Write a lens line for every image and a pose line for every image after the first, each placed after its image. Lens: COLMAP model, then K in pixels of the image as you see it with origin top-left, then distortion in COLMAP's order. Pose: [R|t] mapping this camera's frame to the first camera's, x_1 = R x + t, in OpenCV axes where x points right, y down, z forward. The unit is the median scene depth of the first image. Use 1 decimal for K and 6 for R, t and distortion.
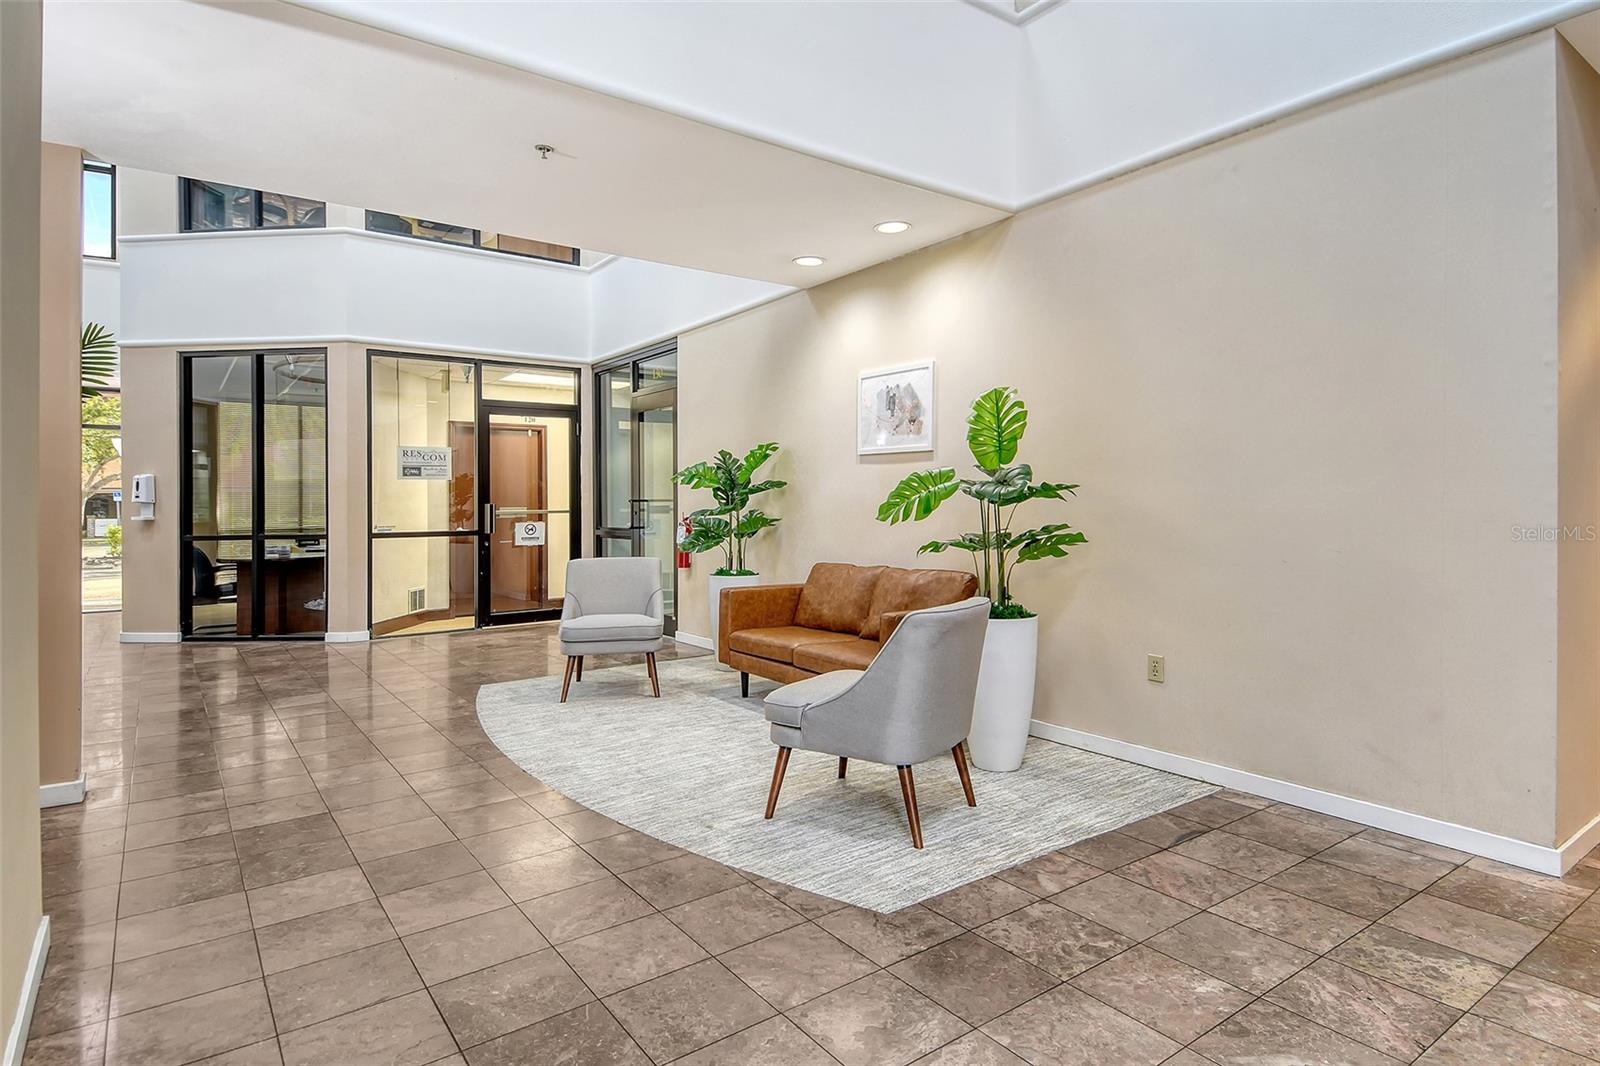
lens RADIAL K [[856.1, 0, 798.7], [0, 856.1, 526.8], [0, 0, 1]] dist [0.005631, 0.000122]
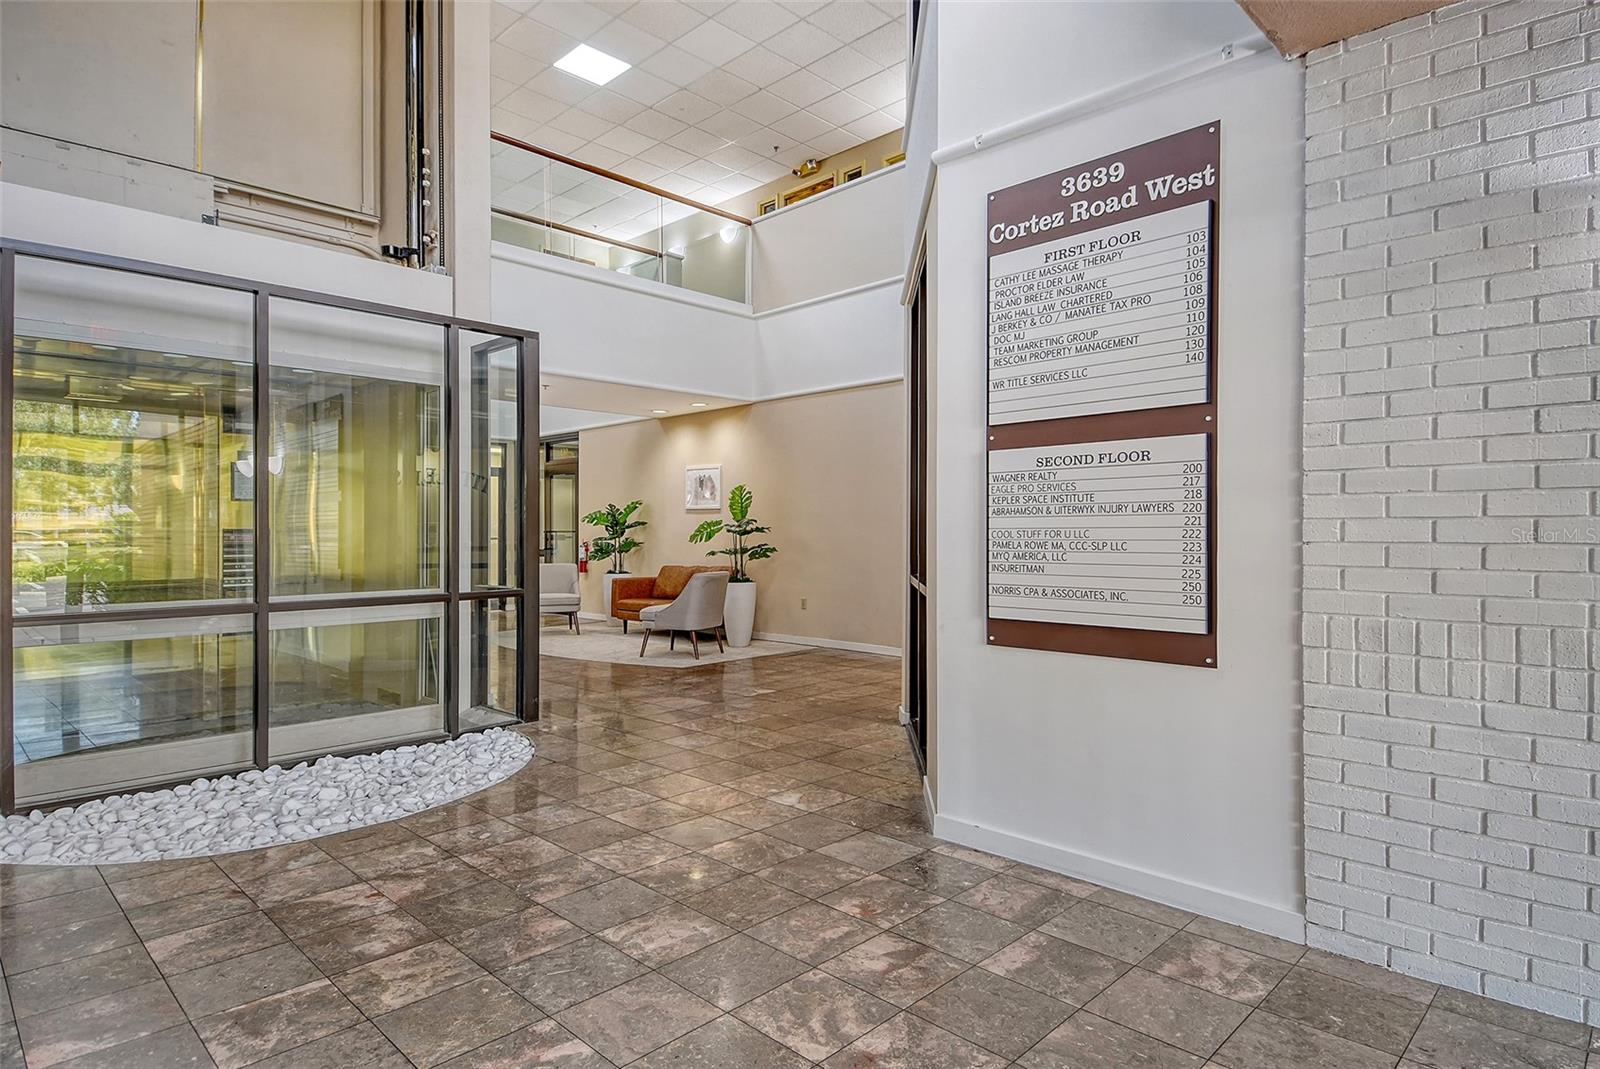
lens RADIAL K [[856.1, 0, 815.3], [0, 856.1, 537.7], [0, 0, 1]] dist [0.005631, 0.000122]
pose [[0.983388, 0.001049, 0.181512, 0.008191], [0.002524, 0.999807, -0.019458, 0.019242], [-0.181497, 0.019593, 0.983196, -0.970486]]
